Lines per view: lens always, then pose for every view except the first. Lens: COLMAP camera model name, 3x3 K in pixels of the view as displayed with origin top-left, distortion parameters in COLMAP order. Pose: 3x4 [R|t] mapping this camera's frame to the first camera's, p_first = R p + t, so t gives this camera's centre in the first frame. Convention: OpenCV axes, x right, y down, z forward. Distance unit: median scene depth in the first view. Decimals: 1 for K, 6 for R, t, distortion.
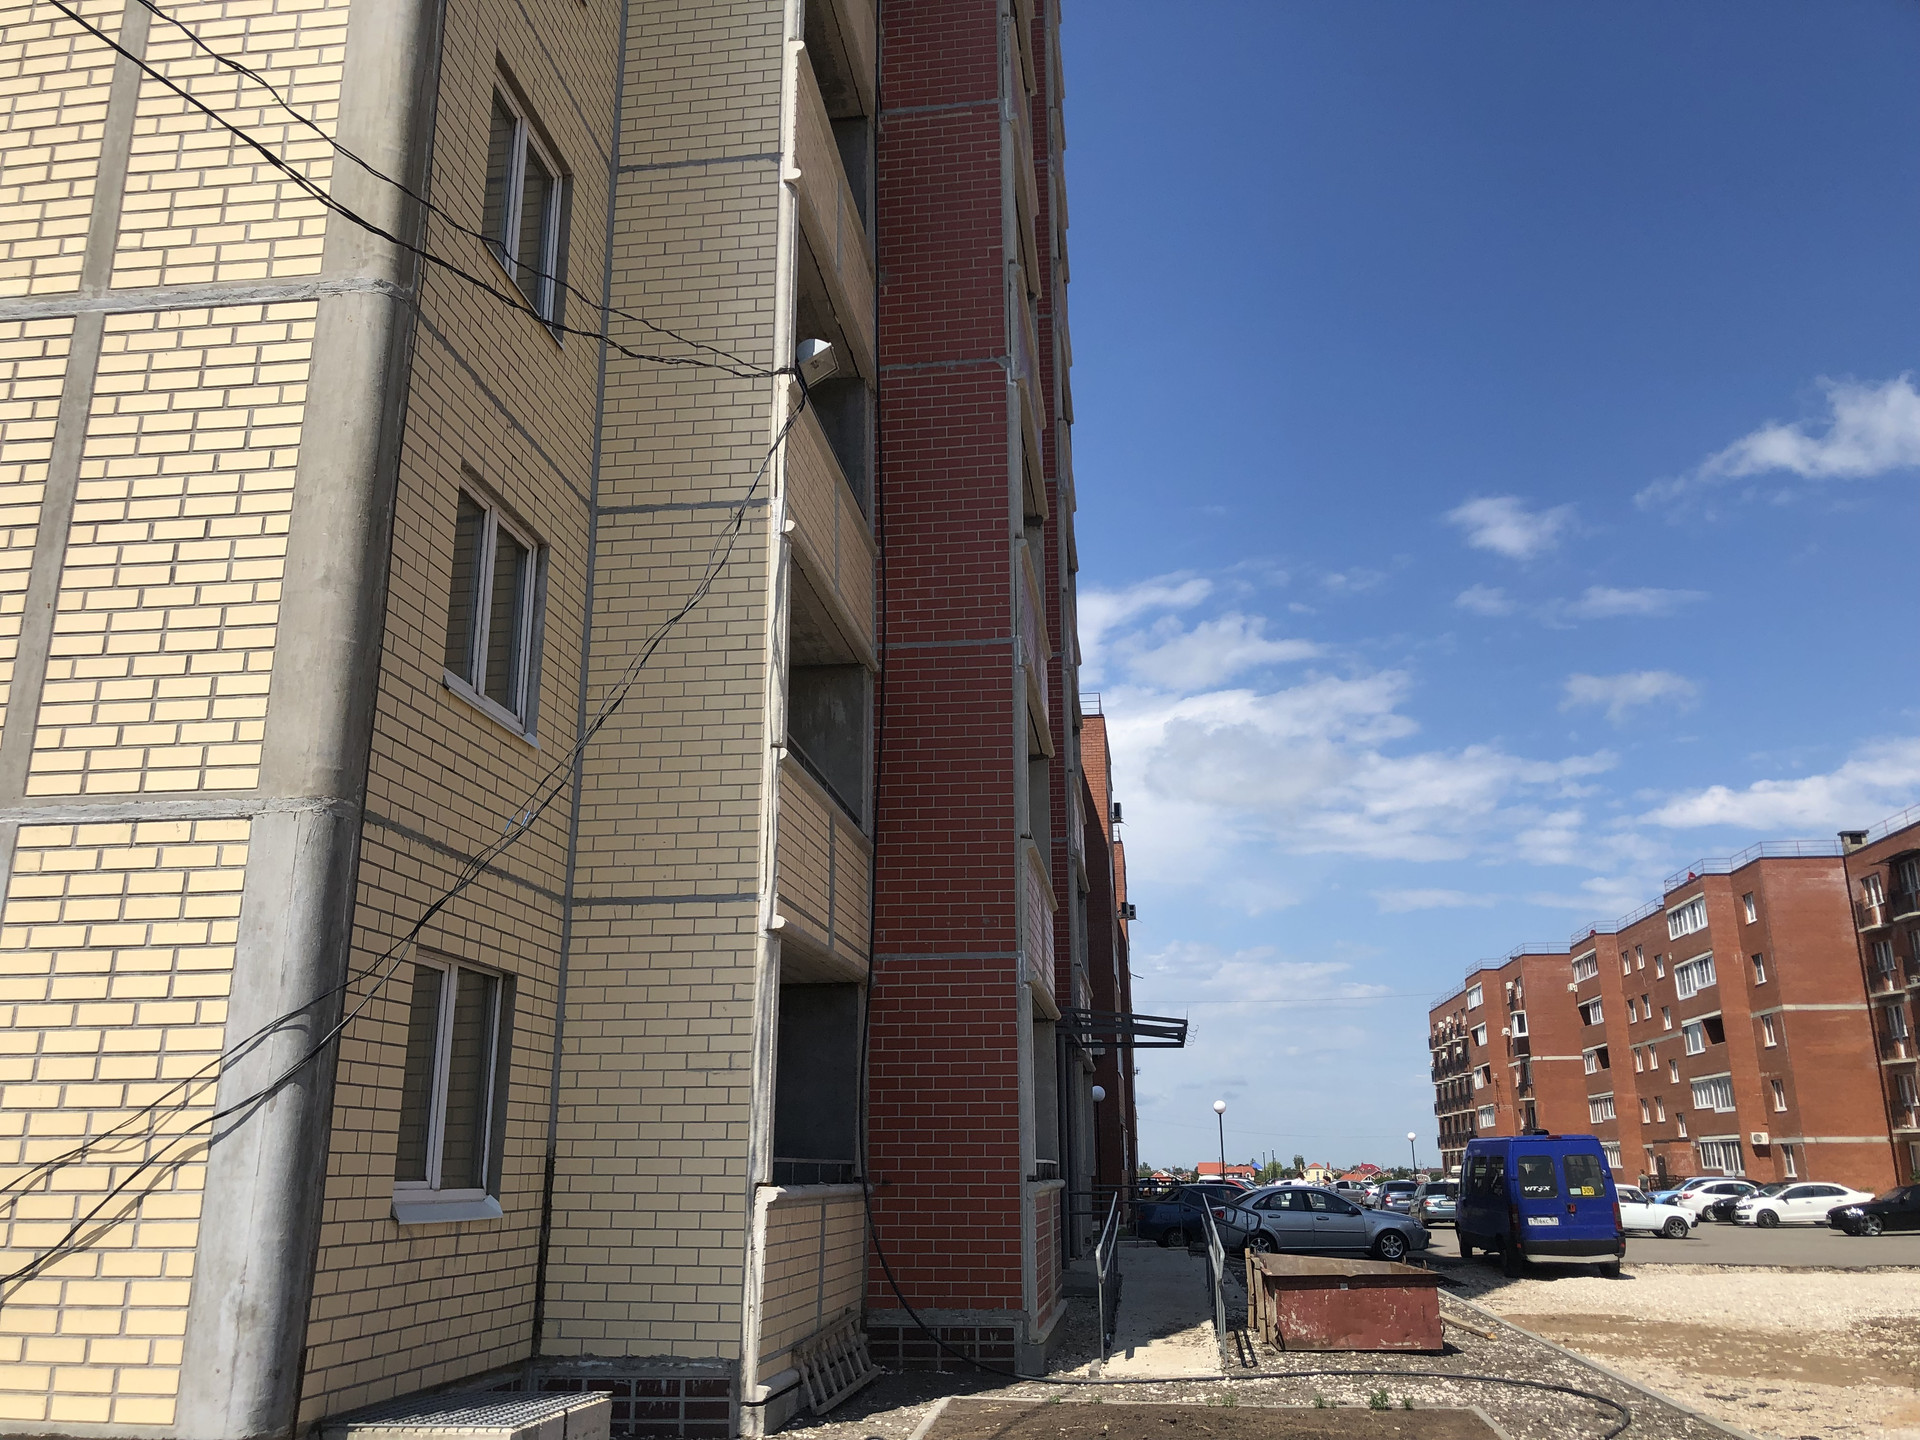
lens RADIAL K [[1566.2, 0, 962.8], [0, 1566.2, 714.5], [0, 0, 1]] dist [0.016940, 0.001127]
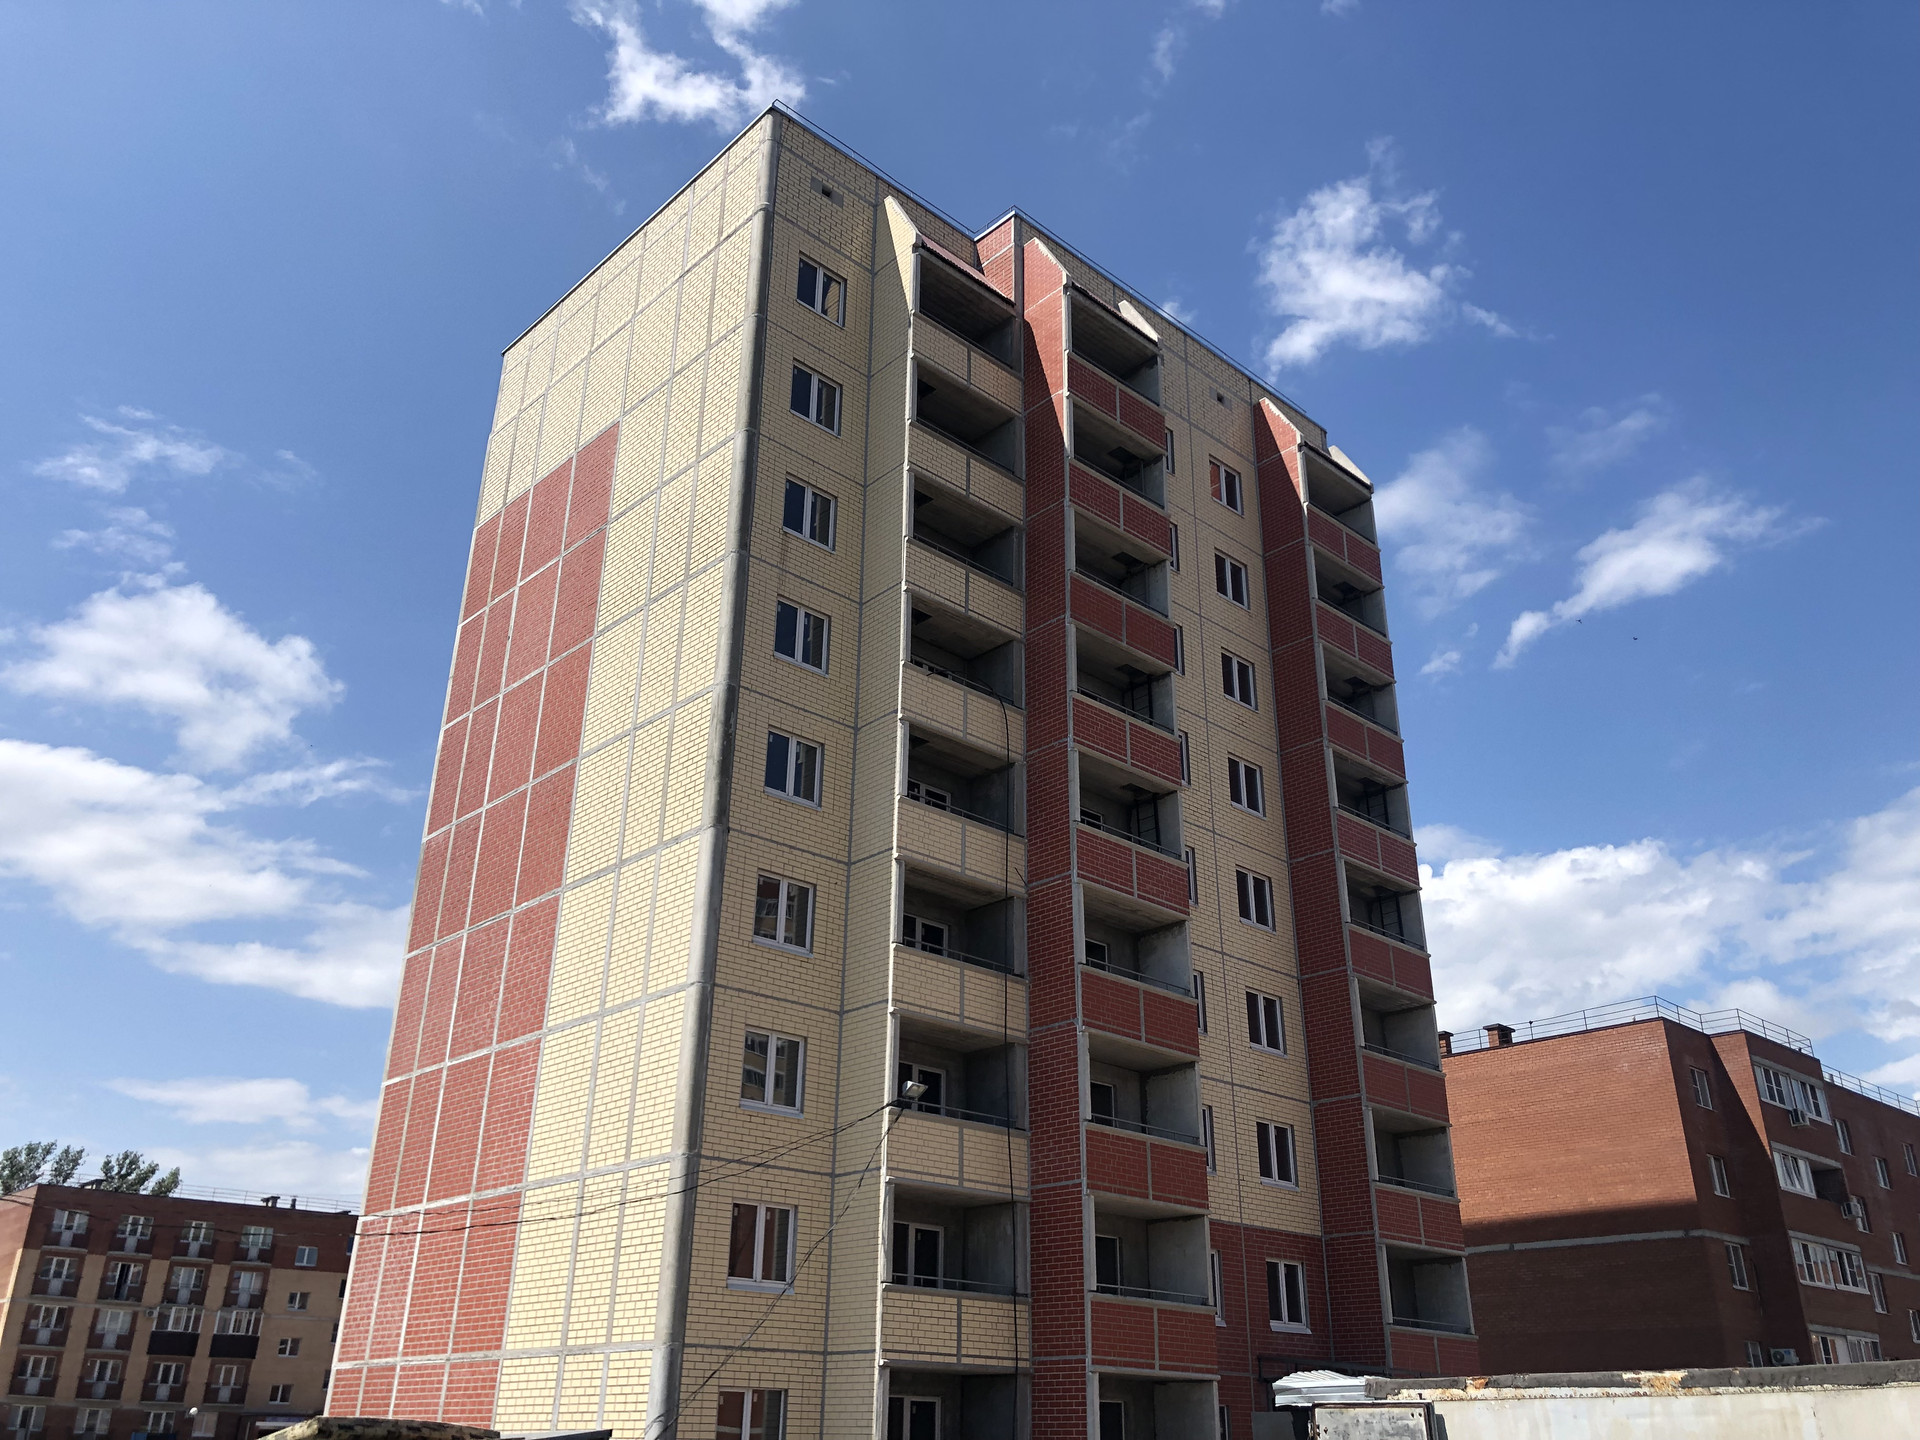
lens RADIAL K [[1566.2, 0, 955.4], [0, 1566.2, 717.3], [0, 0, 1]] dist [0.016940, 0.001127]
pose [[0.773495, -0.264630, -0.575914, 1.609853], [0.163469, 0.961217, -0.222125, -0.262770], [0.612359, 0.077668, 0.786755, -0.902215]]
